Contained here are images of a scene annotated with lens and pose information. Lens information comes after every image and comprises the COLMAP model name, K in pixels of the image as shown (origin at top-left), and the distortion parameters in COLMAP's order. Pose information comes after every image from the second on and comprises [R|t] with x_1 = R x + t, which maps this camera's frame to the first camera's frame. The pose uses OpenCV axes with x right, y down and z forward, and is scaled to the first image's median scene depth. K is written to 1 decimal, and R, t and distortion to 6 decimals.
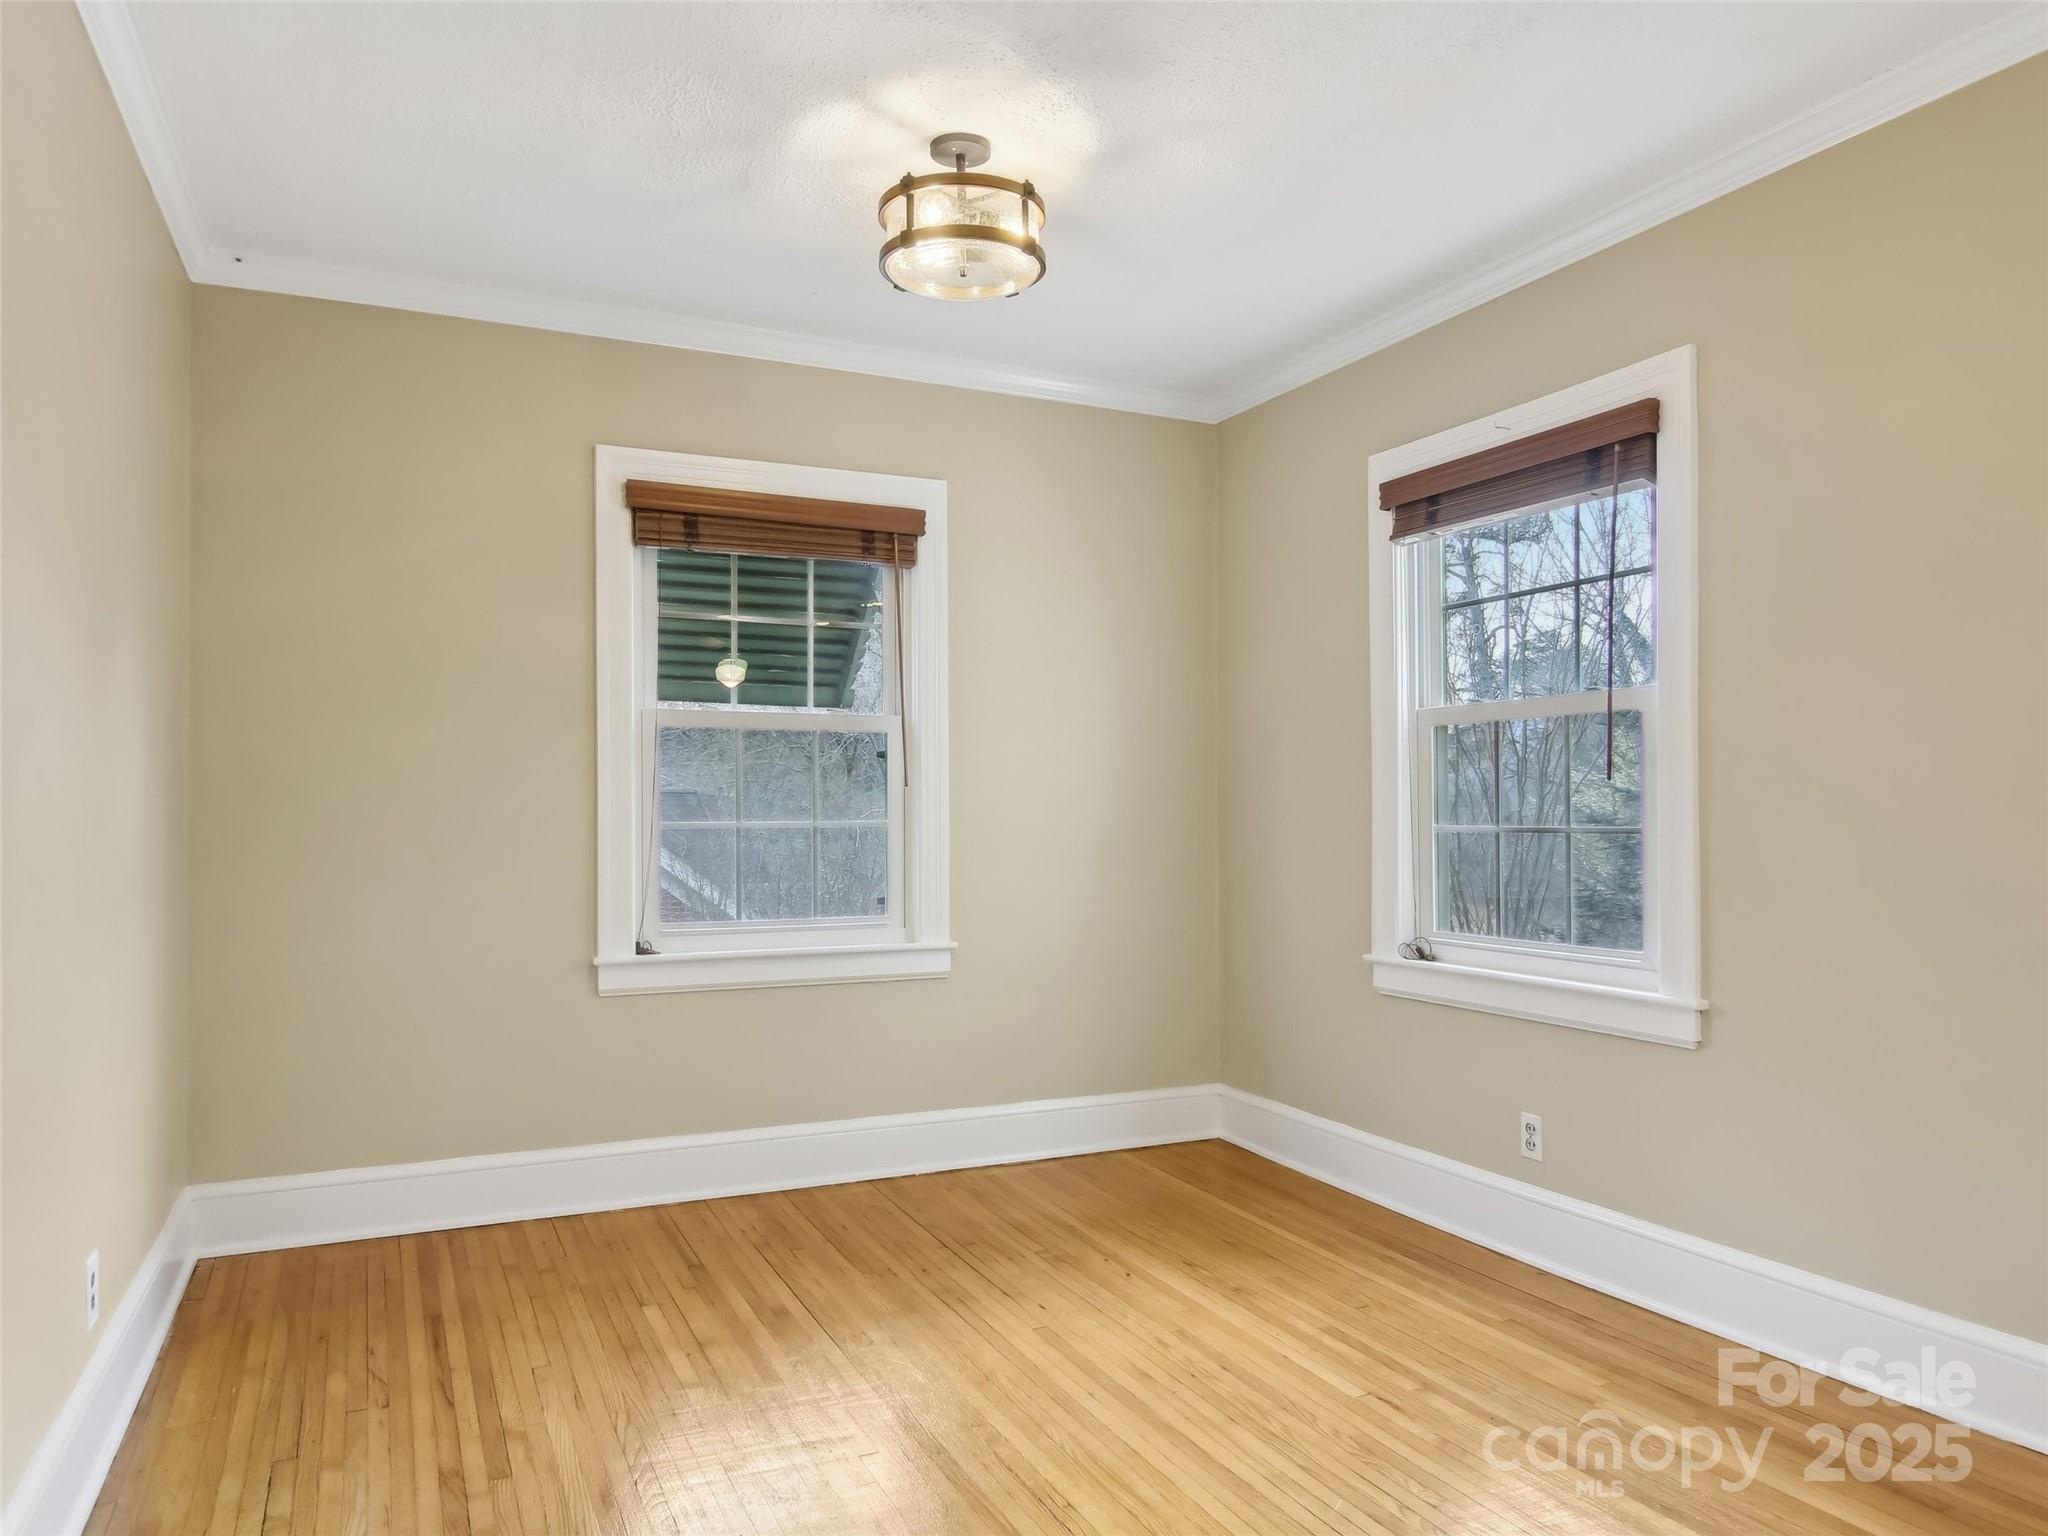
lens RADIAL K [[1364.9, 0, 999.2], [0, 1364.9, 807.9], [0, 0, 1]] dist [-0.020980, -0.000332]
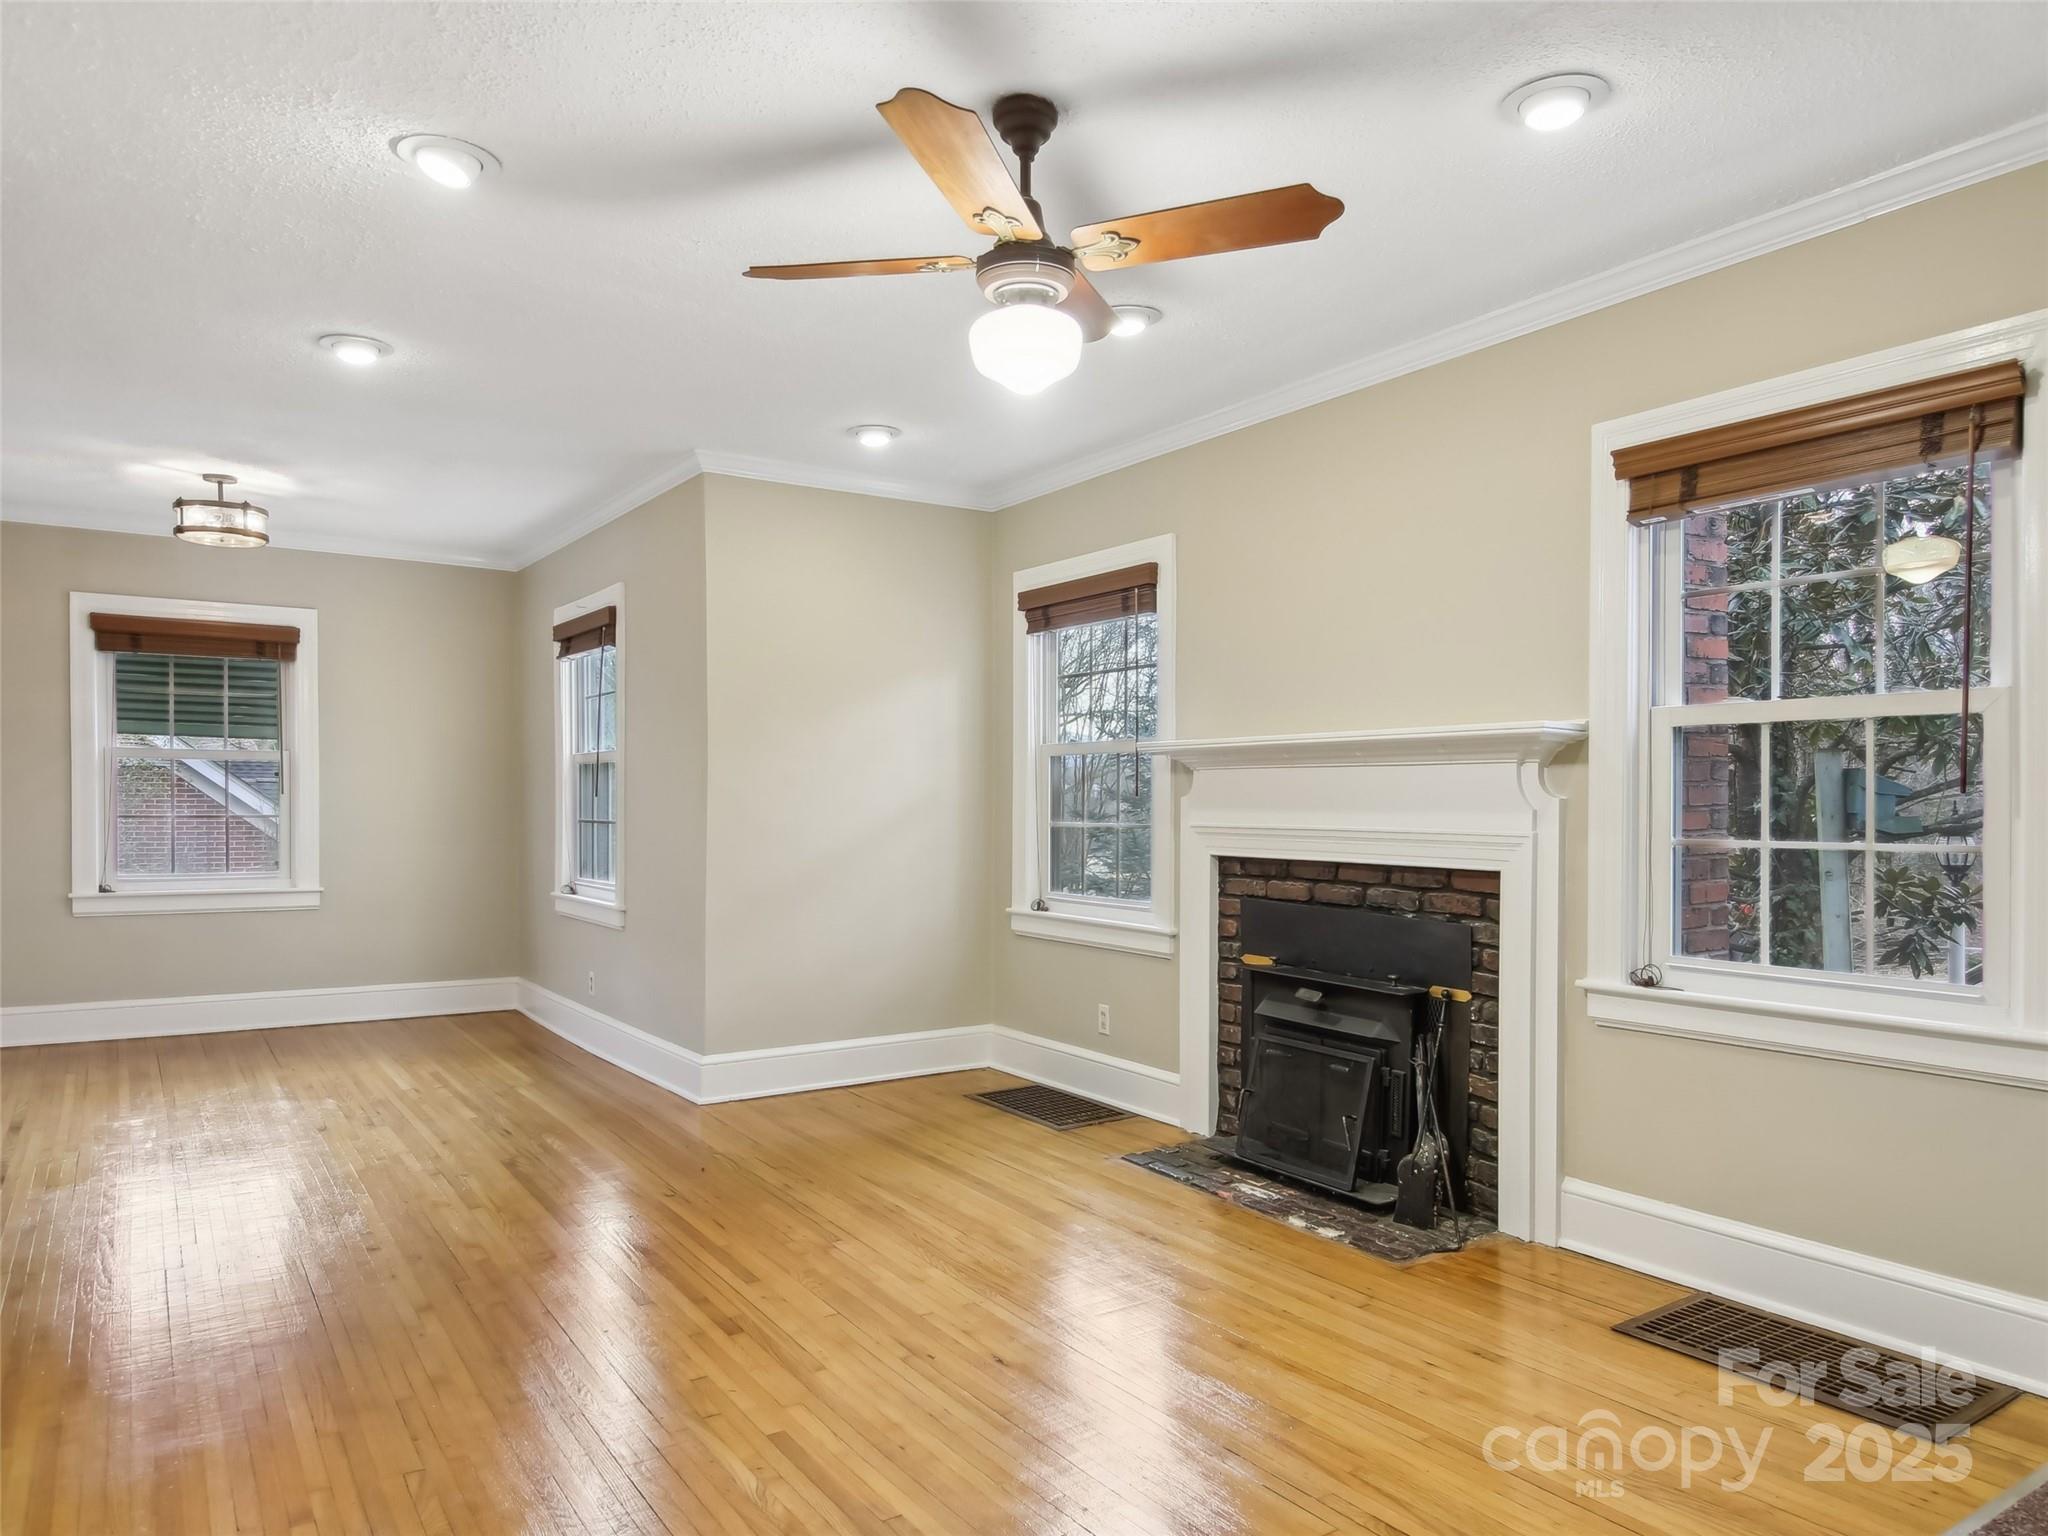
lens RADIAL K [[1364.9, 0, 1053.5], [0, 1364.9, 806.7], [0, 0, 1]] dist [-0.020980, -0.000332]
pose [[0.985374, 0.007853, 0.170227, 0.586653], [-0.009246, 0.999930, 0.007389, -0.021259], [-0.170157, -0.008855, 0.985377, -0.813011]]
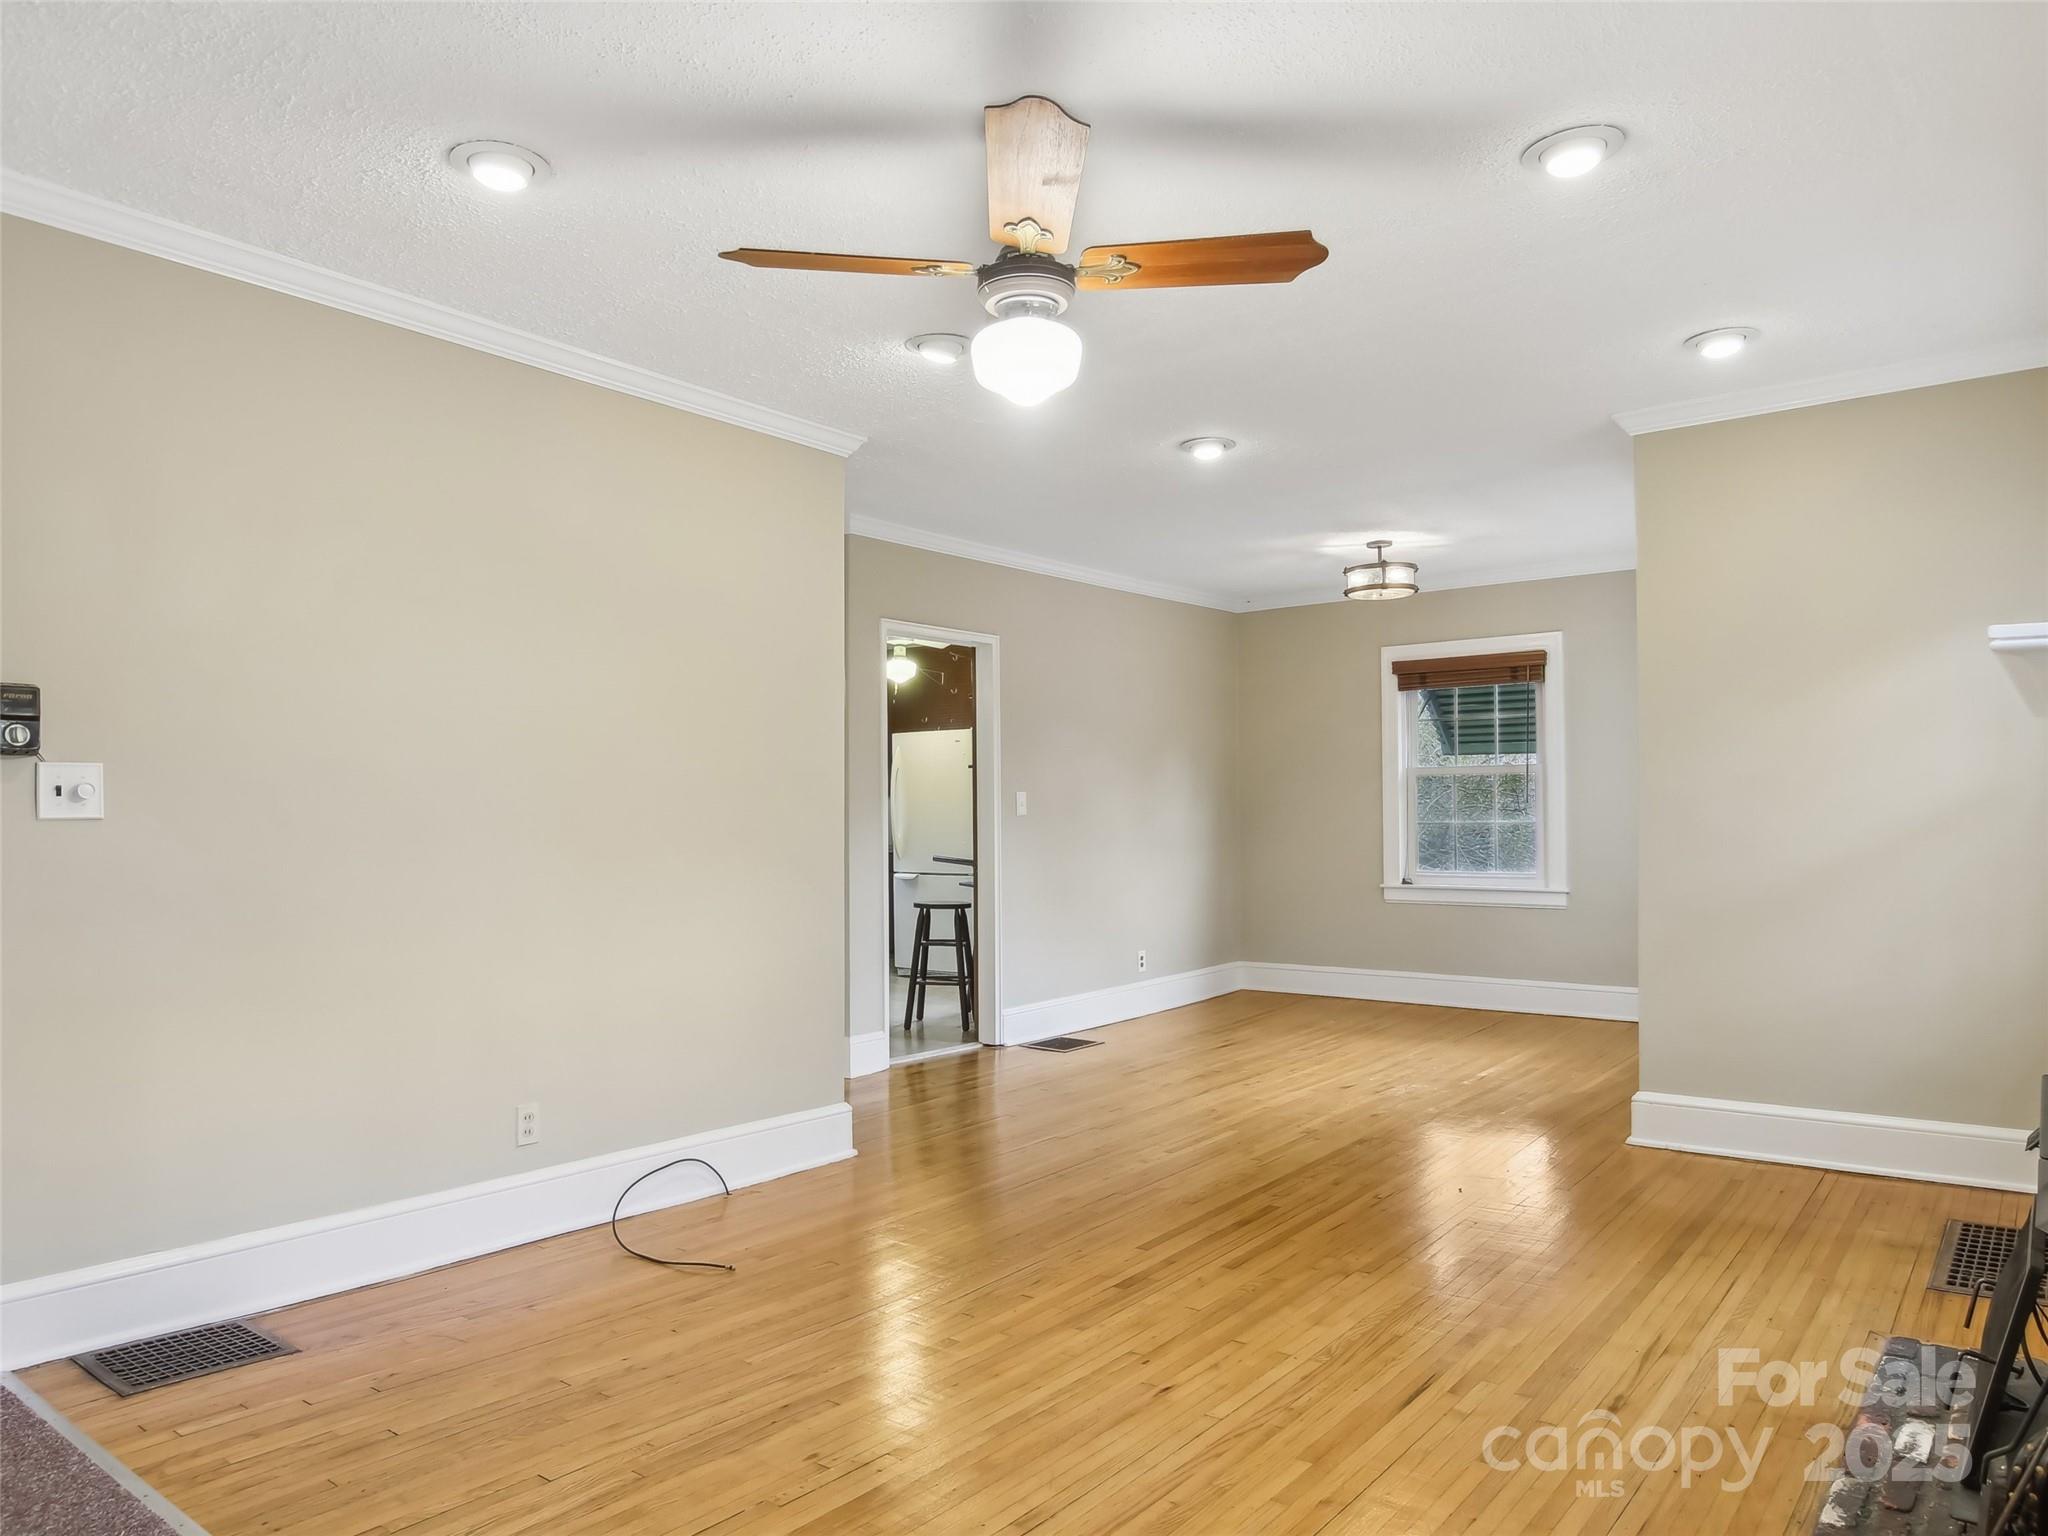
lens RADIAL K [[1364.9, 0, 1010.8], [0, 1364.9, 797.9], [0, 0, 1]] dist [-0.020980, -0.000332]
pose [[0.454003, -0.010273, -0.890941, 1.270351], [0.010286, 0.999927, -0.006288, -0.018272], [0.890941, -0.006309, 0.454076, -0.476972]]
